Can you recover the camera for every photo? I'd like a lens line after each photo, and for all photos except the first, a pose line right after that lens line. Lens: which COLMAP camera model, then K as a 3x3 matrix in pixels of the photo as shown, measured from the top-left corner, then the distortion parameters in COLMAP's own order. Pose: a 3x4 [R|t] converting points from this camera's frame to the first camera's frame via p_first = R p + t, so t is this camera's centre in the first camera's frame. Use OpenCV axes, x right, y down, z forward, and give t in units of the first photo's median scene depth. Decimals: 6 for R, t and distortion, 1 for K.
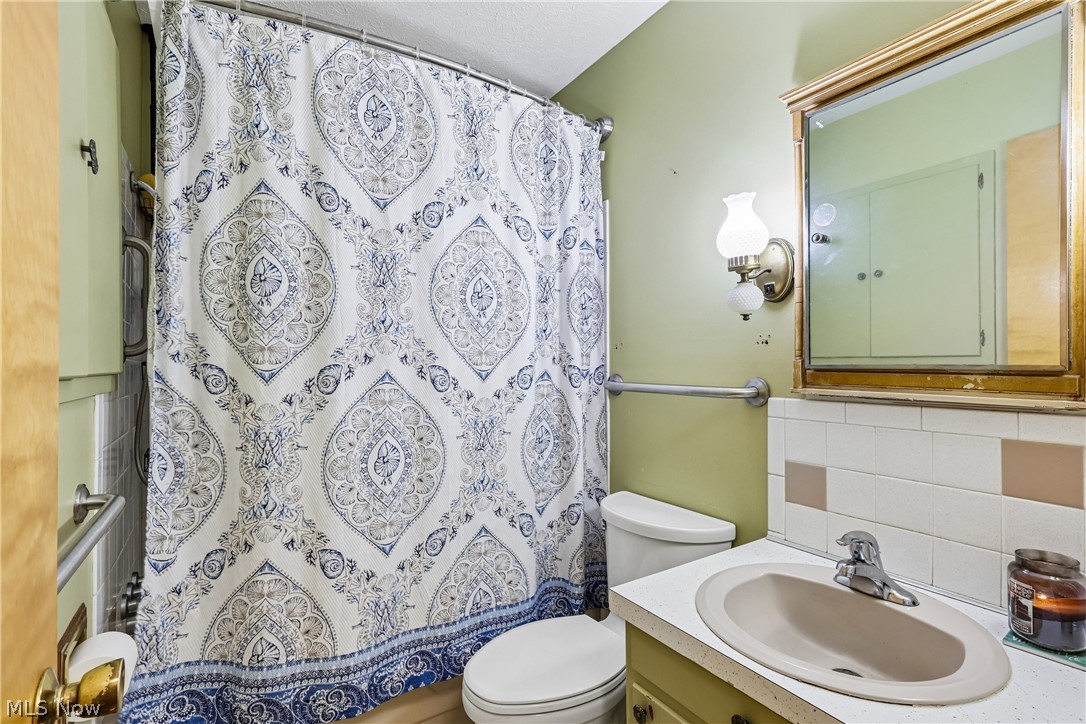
lens RADIAL K [[507.6, 0, 543.0], [0, 507.6, 362.0], [0, 0, 1]] dist [-0.000991, 0.000500]
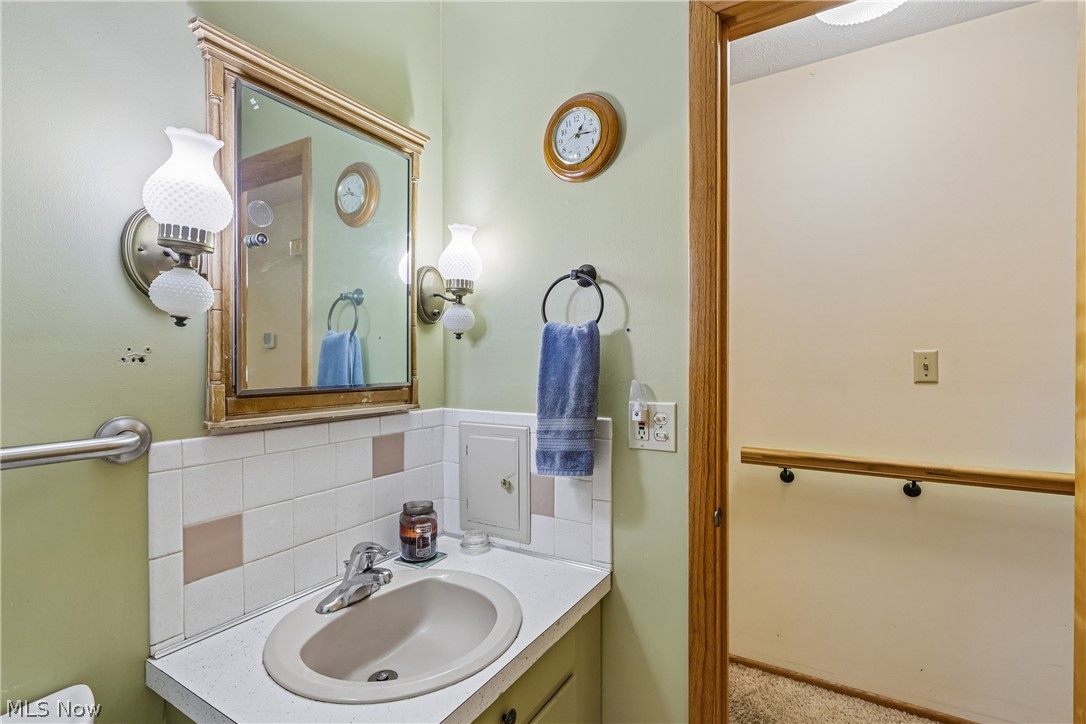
lens RADIAL K [[507.6, 0, 543.0], [0, 507.6, 362.0], [0, 0, 1]] dist [-0.000991, 0.000500]
pose [[-0.431489, 0.005374, 0.902102, -0.417510], [0.005157, 0.999981, -0.003490, -0.034827], [-0.902103, 0.003146, -0.431509, 0.934031]]
